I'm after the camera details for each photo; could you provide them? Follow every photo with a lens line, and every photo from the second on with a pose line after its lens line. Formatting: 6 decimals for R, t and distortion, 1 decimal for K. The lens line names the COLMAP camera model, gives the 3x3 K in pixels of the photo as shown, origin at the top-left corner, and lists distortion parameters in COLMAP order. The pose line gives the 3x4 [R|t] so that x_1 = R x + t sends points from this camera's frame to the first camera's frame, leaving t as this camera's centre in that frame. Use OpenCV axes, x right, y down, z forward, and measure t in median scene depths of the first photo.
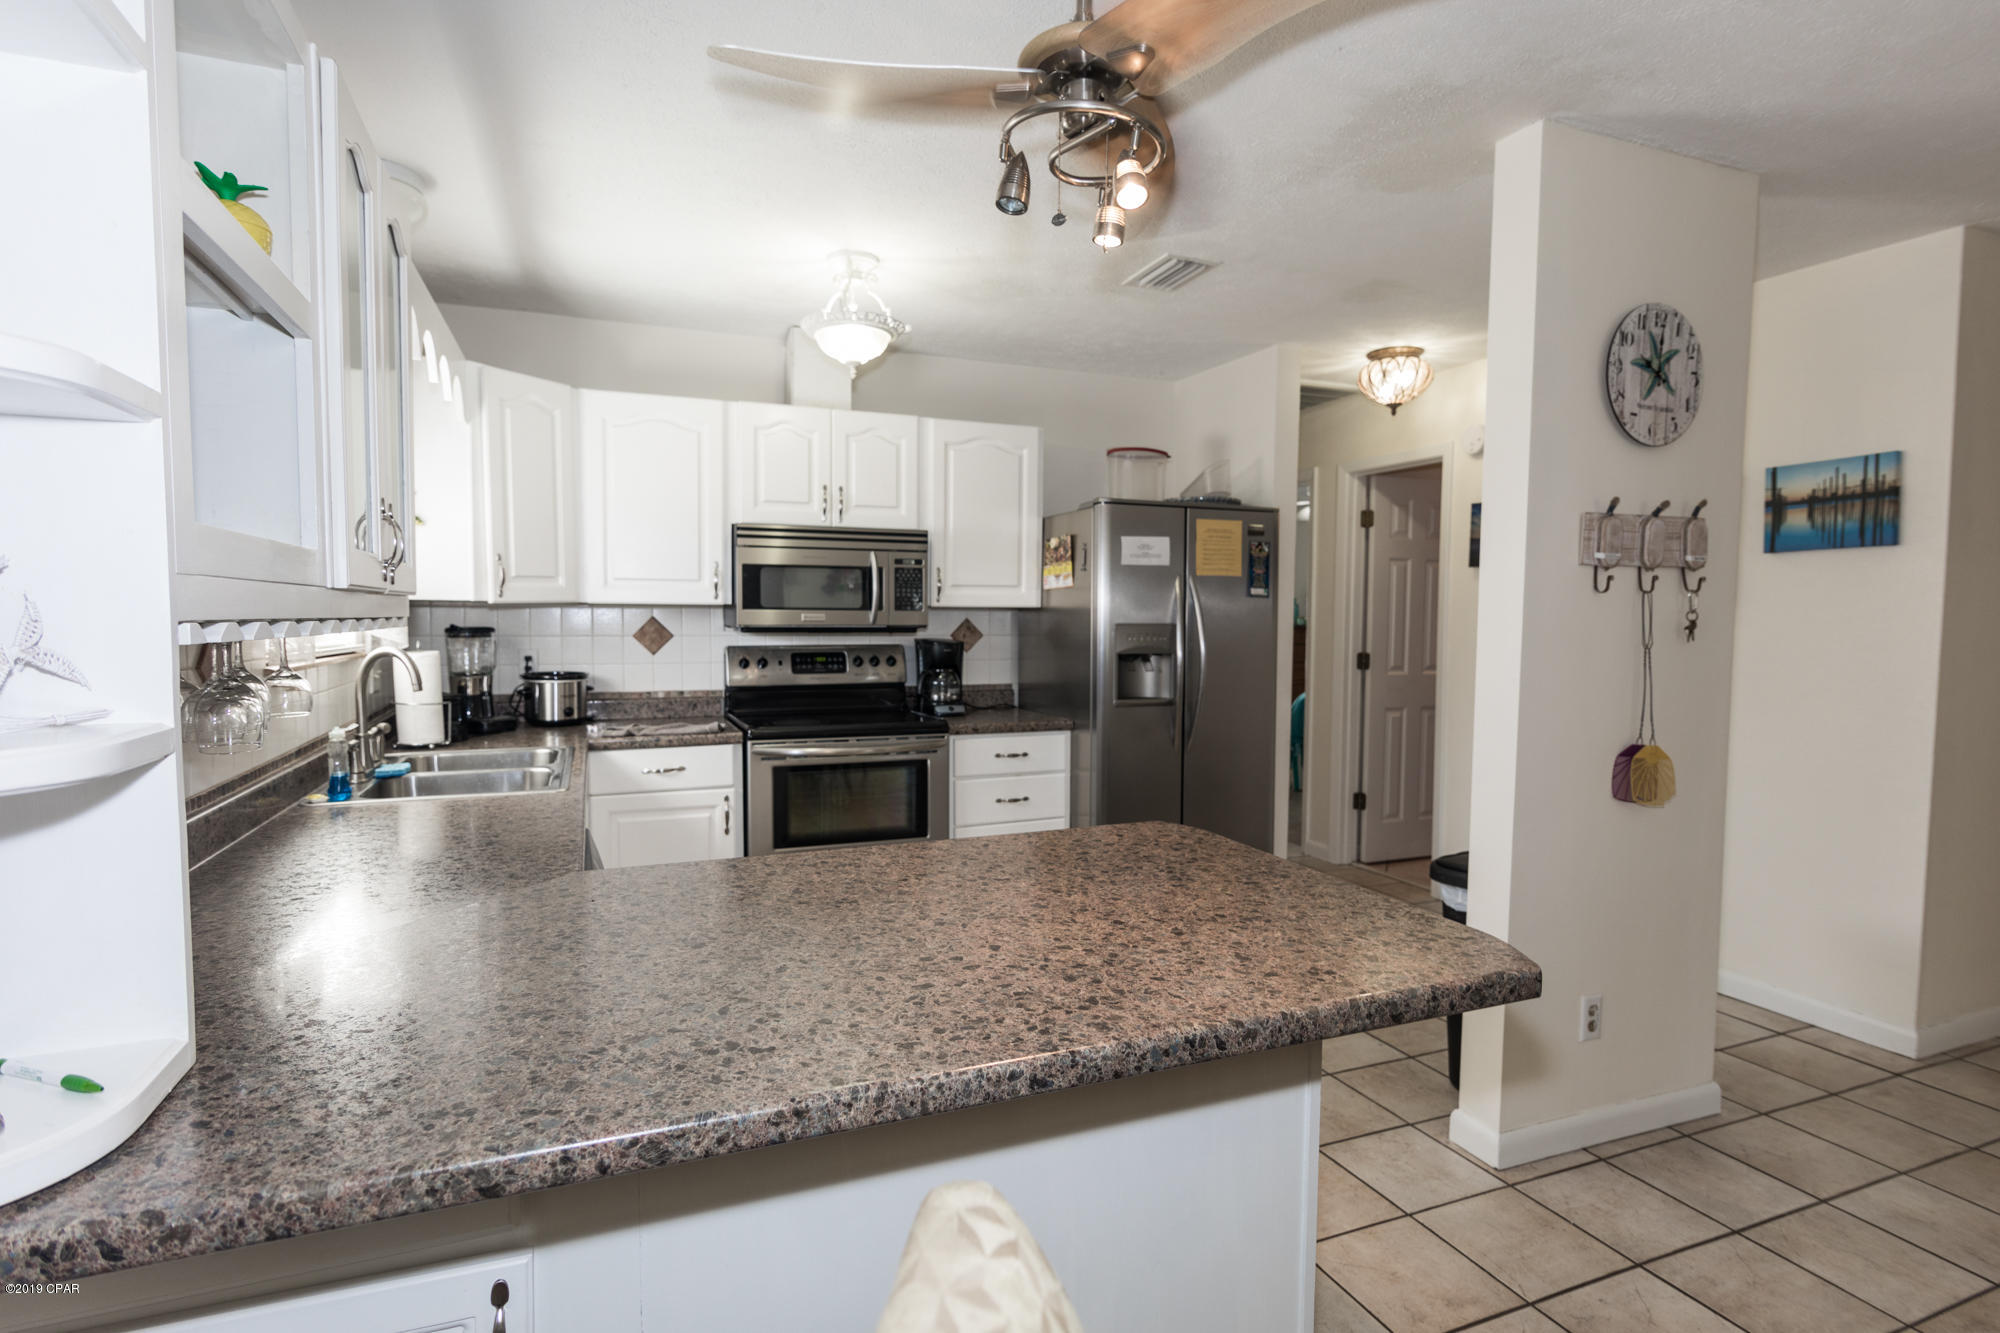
lens RADIAL K [[1006.3, 0, 1000.0], [0, 1006.3, 666.5], [0, 0, 1]] dist [-0.002114, -0.000188]
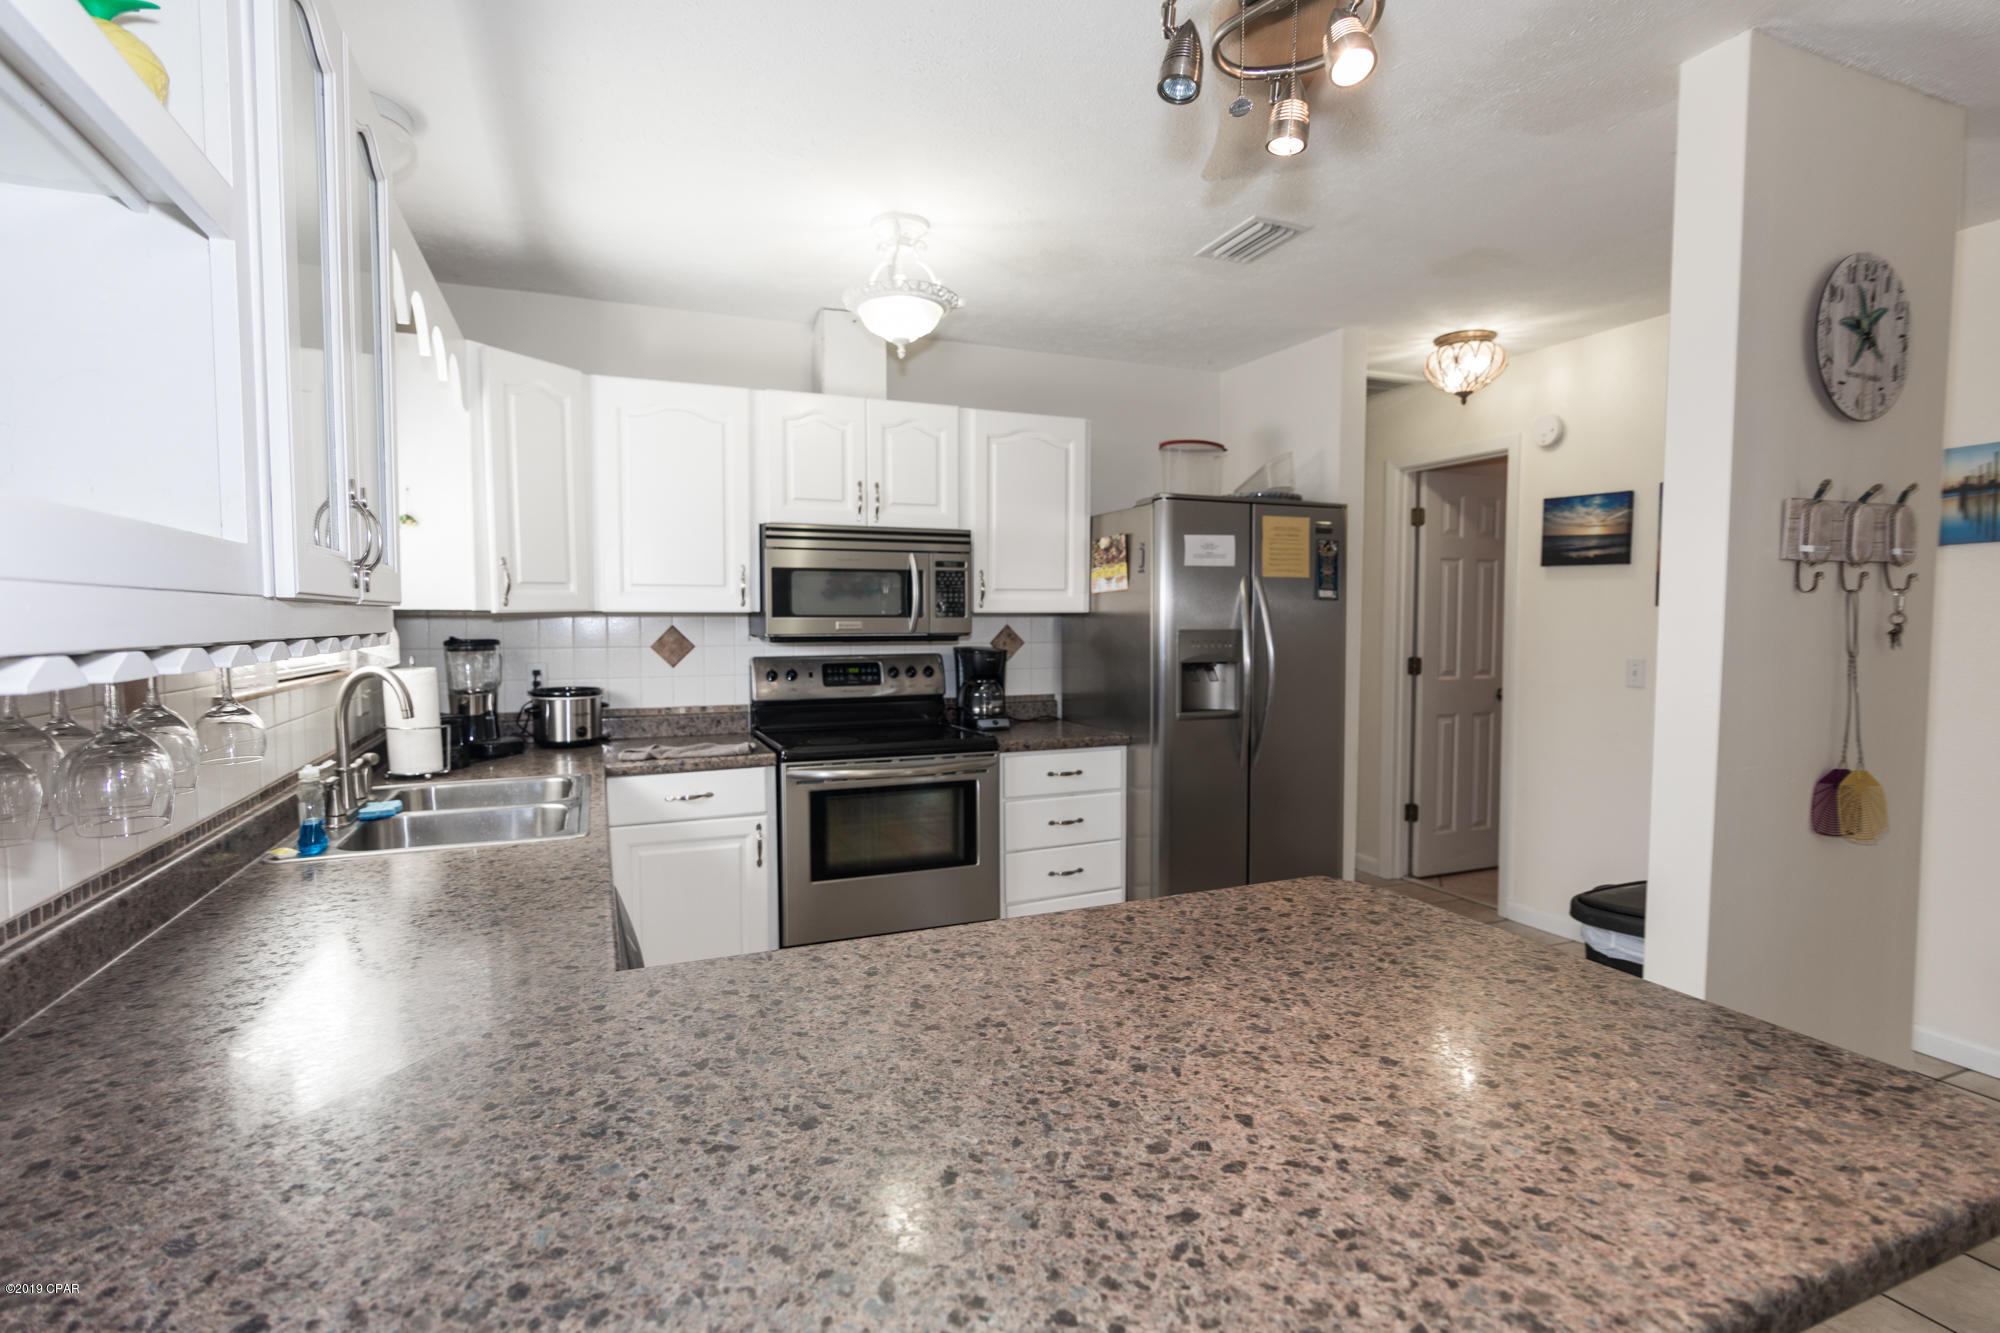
lens RADIAL K [[953.3, 0, 991.5], [0, 953.3, 666.3], [0, 0, 1]] dist [-0.002043, 0.000026]
pose [[0.999899, -0.007750, 0.011894, -0.071030], [0.007753, 0.999970, -0.000246, -0.011067], [-0.011892, 0.000338, 0.999929, 0.139946]]
